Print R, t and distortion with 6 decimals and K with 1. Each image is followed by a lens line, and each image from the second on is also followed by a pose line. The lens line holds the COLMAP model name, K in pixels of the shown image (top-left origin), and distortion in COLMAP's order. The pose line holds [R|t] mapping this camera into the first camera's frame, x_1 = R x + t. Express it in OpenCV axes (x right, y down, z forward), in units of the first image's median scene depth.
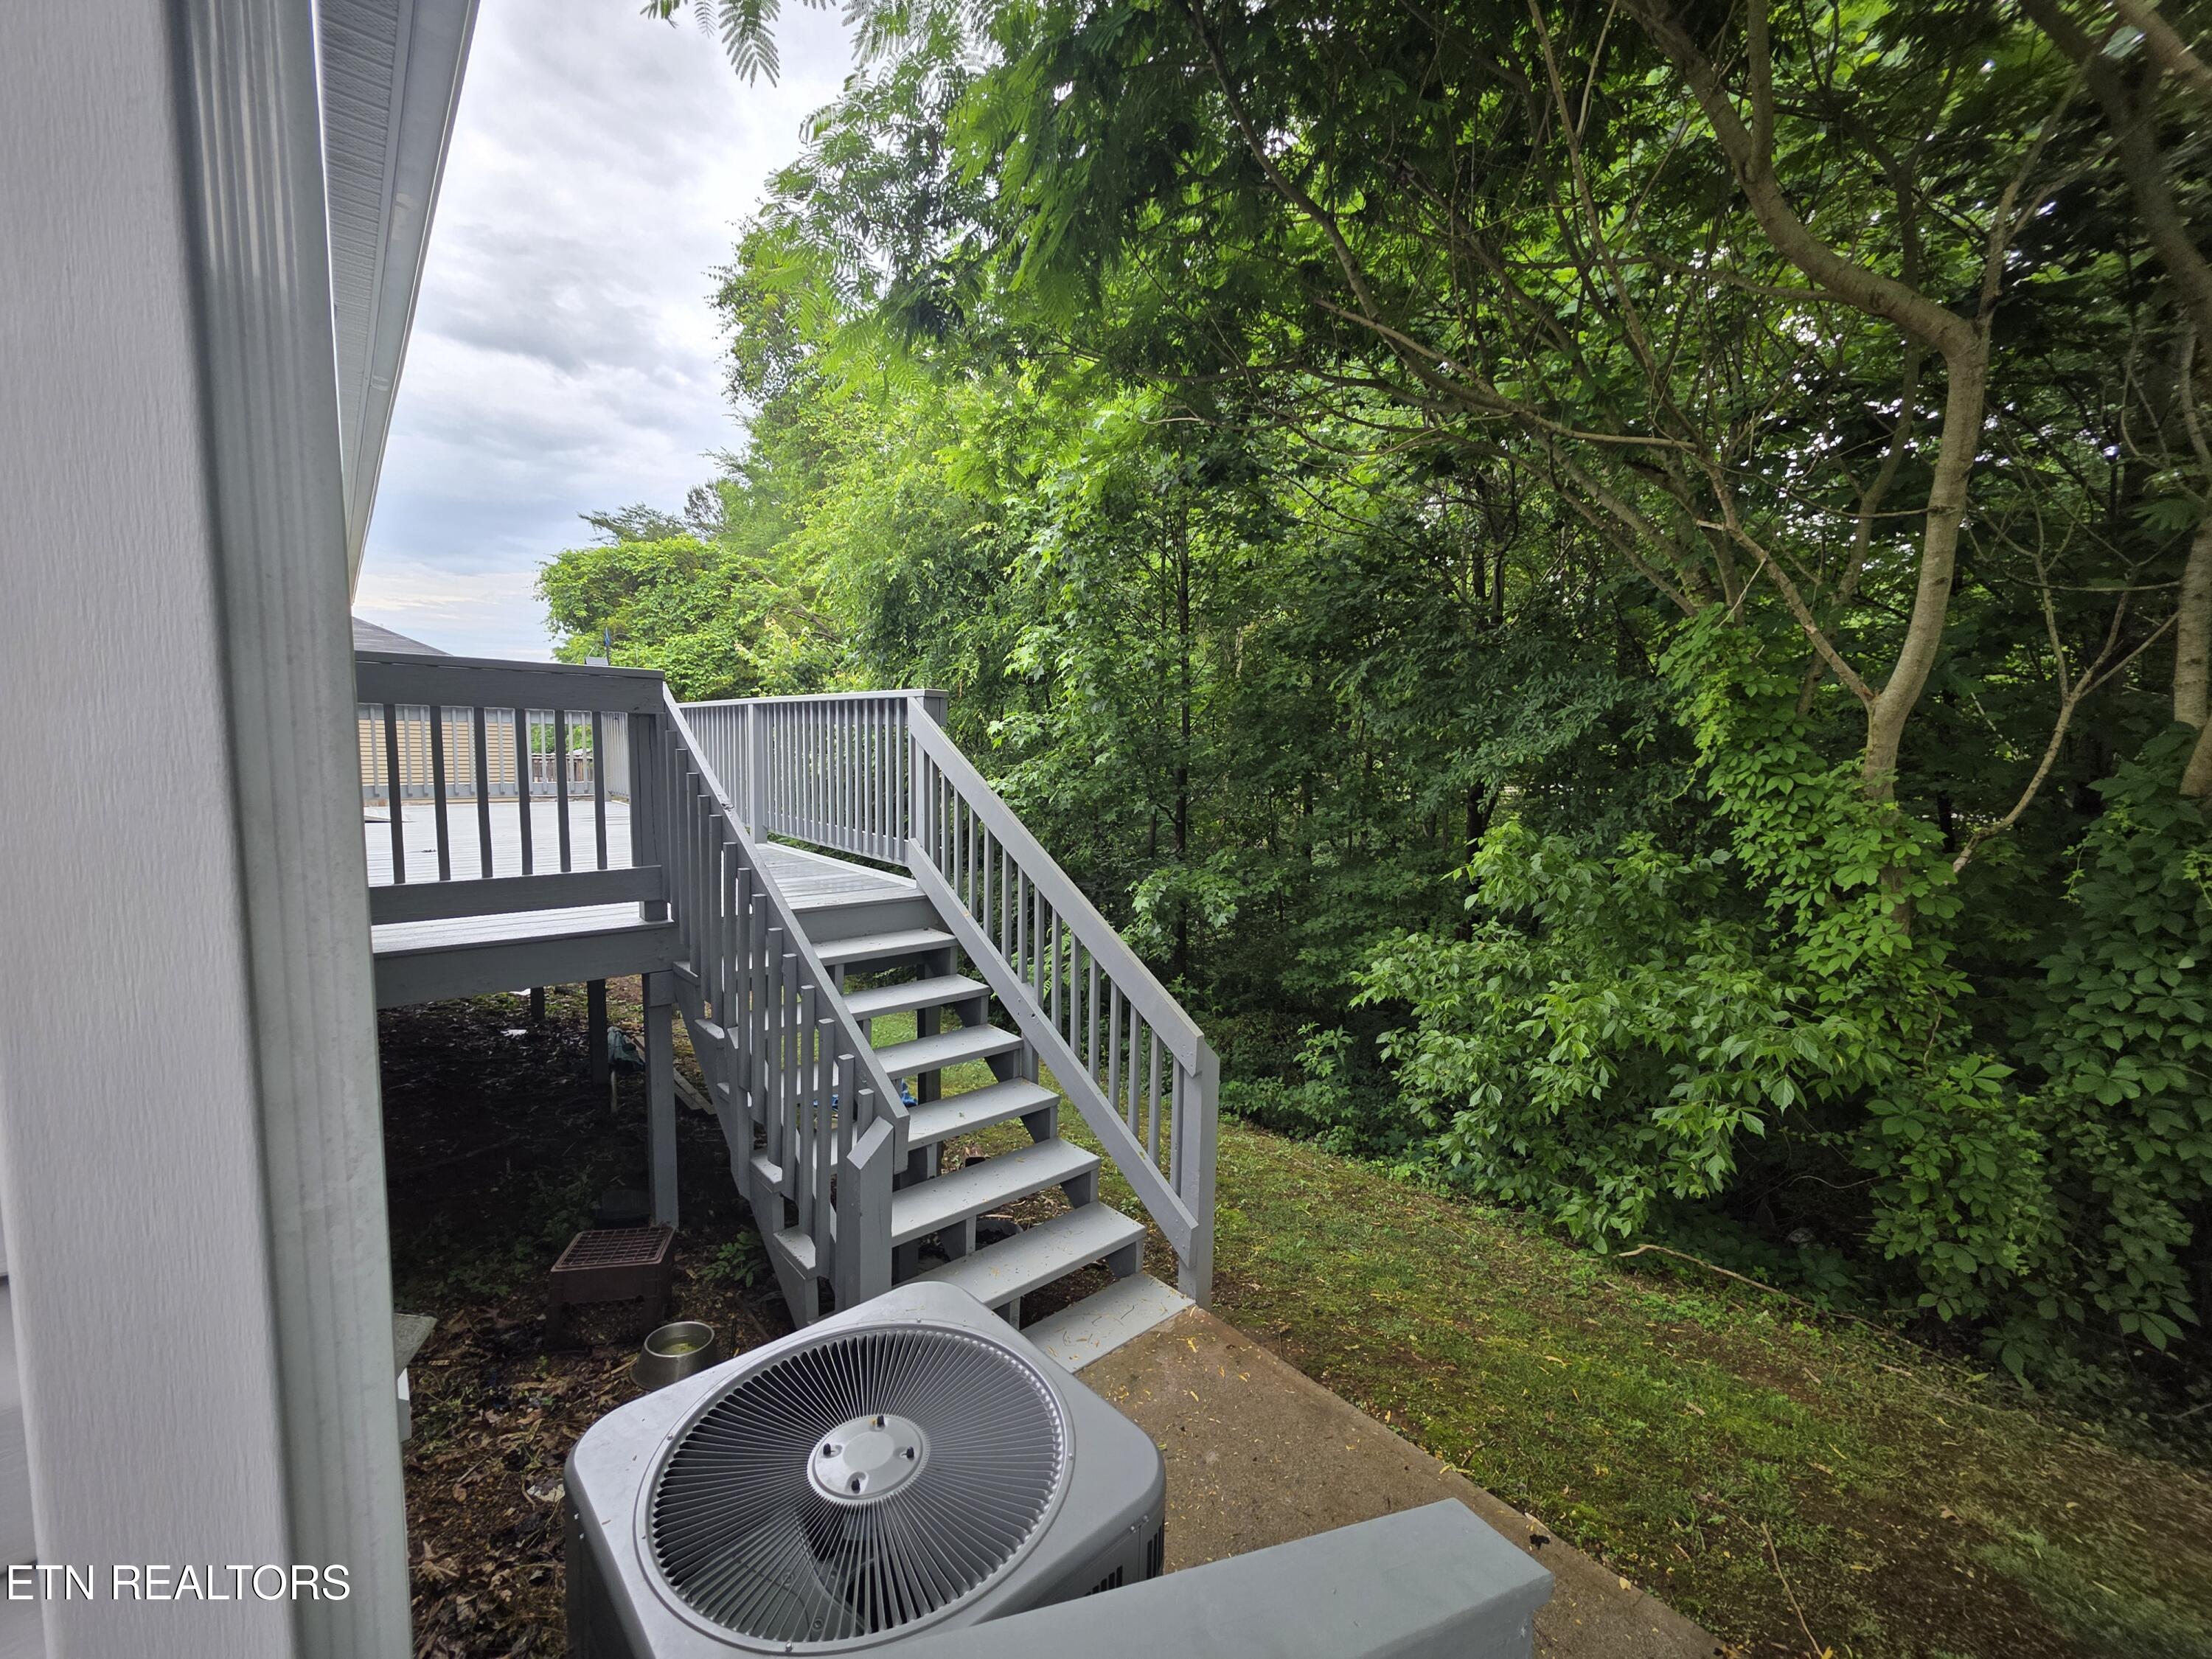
lens RADIAL K [[888.7, 0, 1107.2], [0, 888.7, 834.5], [0, 0, 1]] dist [0.000134, 0.000163]
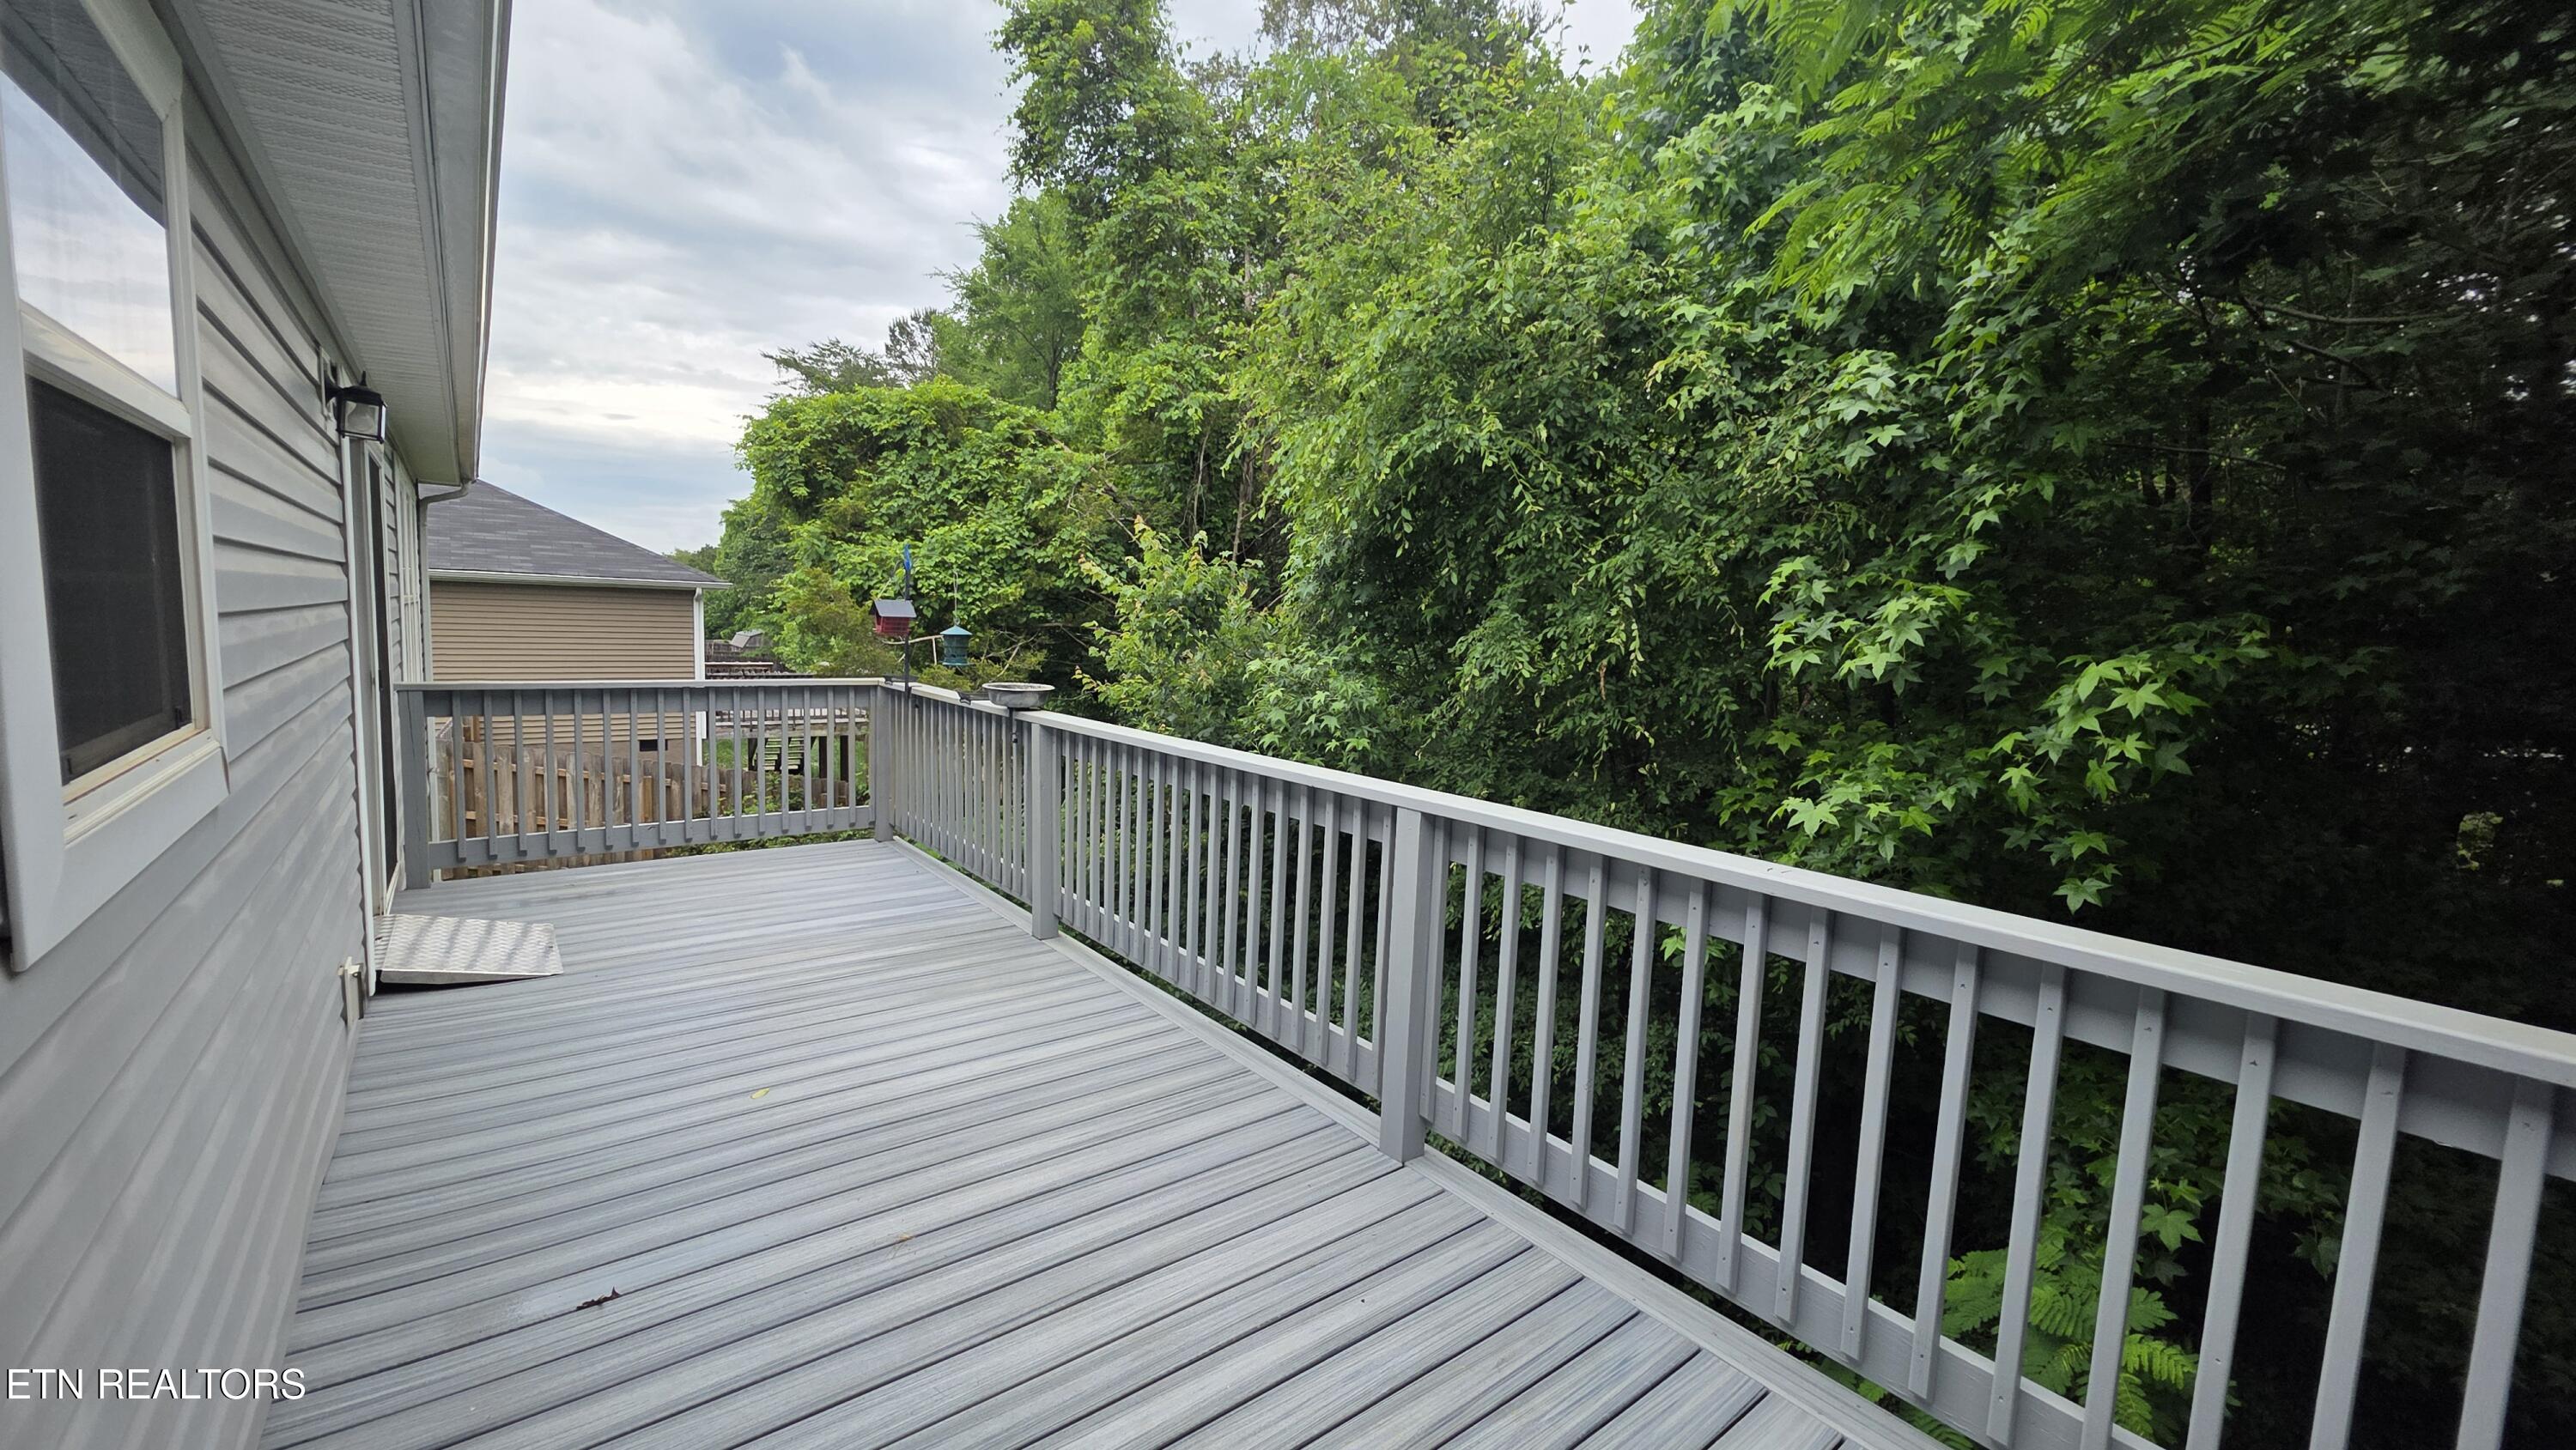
lens RADIAL K [[1039.3, 0, 1288.0], [0, 1039.3, 720.1], [0, 0, 1]] dist [-0.000250, 0.000025]
pose [[0.998561, 0.019148, -0.050102, -0.167497], [-0.019541, 0.999782, -0.007380, -0.071032], [0.049950, 0.008348, 0.998717, 0.211401]]
